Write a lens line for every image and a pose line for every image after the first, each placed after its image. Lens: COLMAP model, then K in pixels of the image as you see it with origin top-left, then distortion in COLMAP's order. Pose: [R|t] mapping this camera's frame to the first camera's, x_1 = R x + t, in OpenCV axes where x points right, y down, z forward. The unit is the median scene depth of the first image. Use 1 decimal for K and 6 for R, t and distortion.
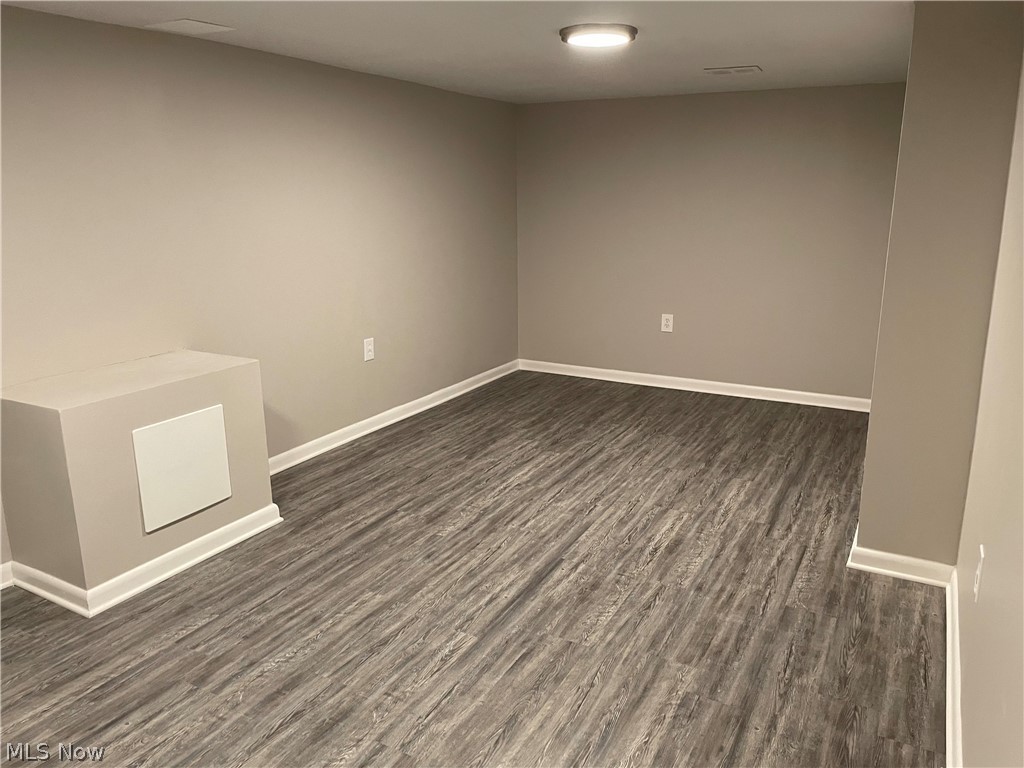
lens RADIAL K [[778.5, 0, 508.5], [0, 778.5, 384.8], [0, 0, 1]] dist [0.079172, -0.099995]
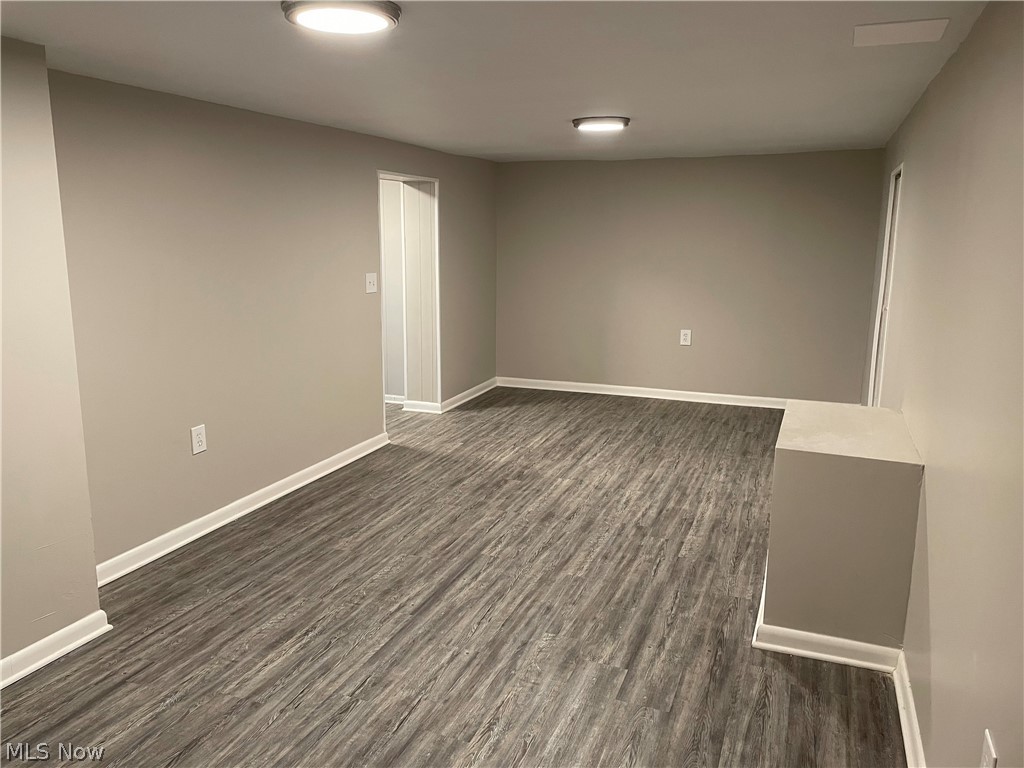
lens RADIAL K [[778.5, 0, 514.8], [0, 778.5, 381.7], [0, 0, 1]] dist [0.079172, -0.099995]
pose [[-0.991529, 0.019081, -0.128473, 0.064034], [-0.037751, 0.904109, 0.425630, -0.477145], [0.124275, 0.426875, -0.895731, 1.833667]]
